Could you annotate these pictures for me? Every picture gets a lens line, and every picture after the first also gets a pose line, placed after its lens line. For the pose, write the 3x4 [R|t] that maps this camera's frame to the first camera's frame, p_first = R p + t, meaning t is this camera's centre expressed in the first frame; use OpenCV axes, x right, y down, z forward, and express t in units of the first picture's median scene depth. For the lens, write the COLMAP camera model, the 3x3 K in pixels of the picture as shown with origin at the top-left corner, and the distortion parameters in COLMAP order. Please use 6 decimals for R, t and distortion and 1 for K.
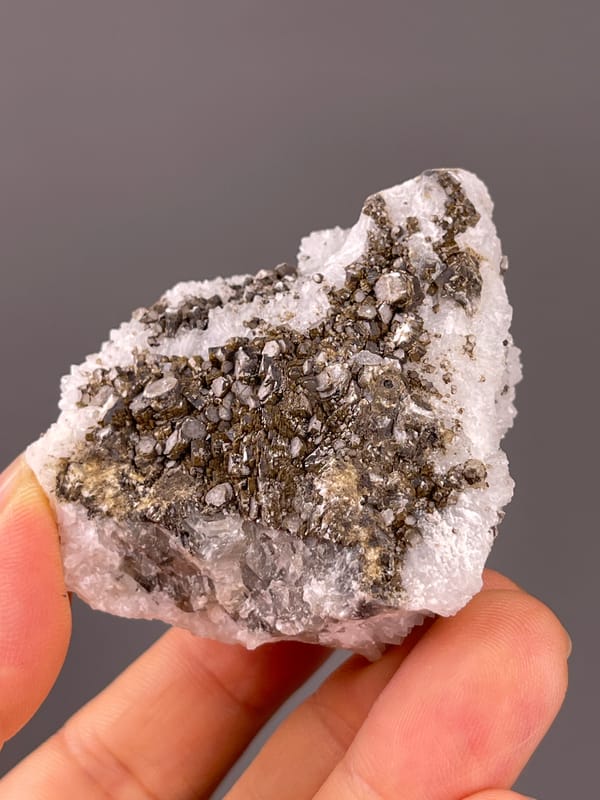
lens RADIAL K [[1565.0, 0, 297.0], [0, 1565.0, 399.6], [0, 0, 1]] dist [0.060254, 0.000000]
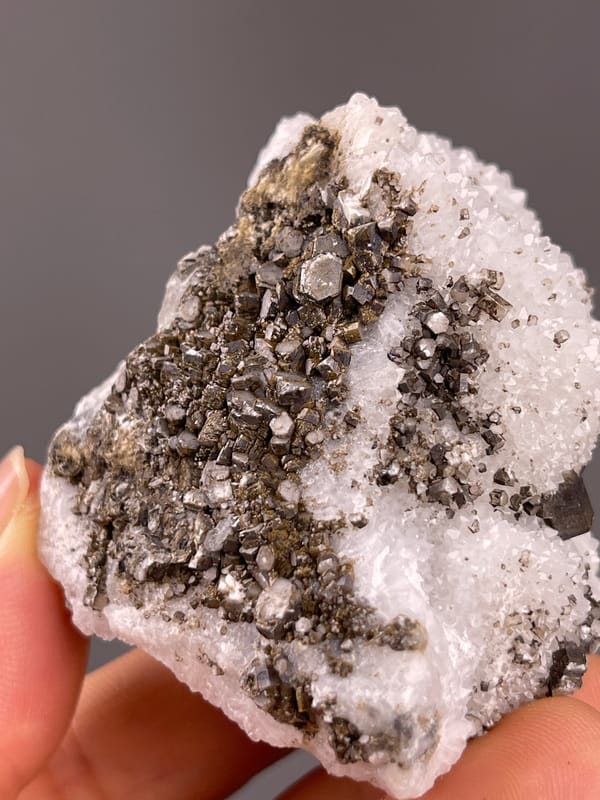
lens RADIAL K [[1565.0, 0, 299.4], [0, 1565.0, 404.3], [0, 0, 1]] dist [0.060254, 0.000000]
pose [[-0.238352, 0.951861, 0.192742, -0.176757], [-0.444050, -0.283316, 0.850030, -0.688194], [0.863717, 0.117019, 0.490203, 0.633388]]
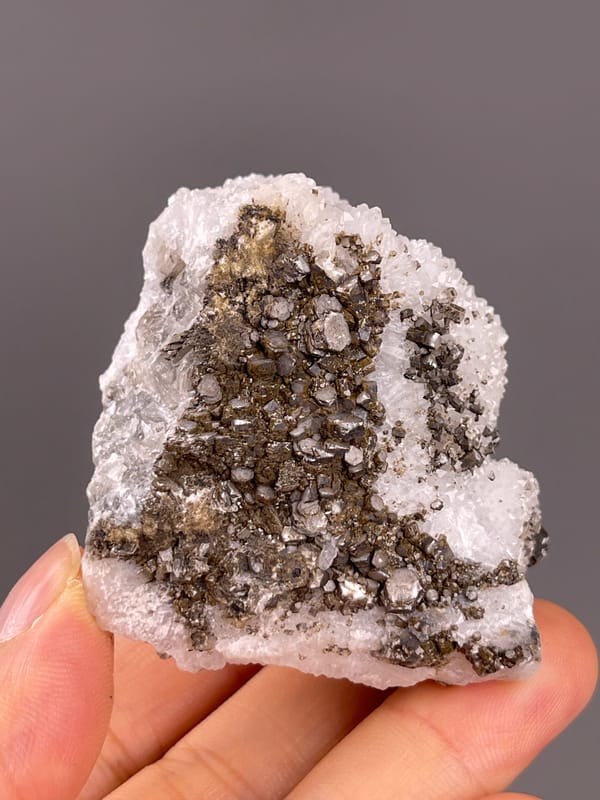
lens RADIAL K [[1565.0, 0, 296.9], [0, 1565.0, 399.7], [0, 0, 1]] dist [0.060254, 0.000000]
pose [[-0.061739, 0.964646, 0.256216, -0.296578], [-0.912219, -0.158707, 0.377716, -0.360759], [0.405025, -0.210405, 0.889766, 0.134759]]
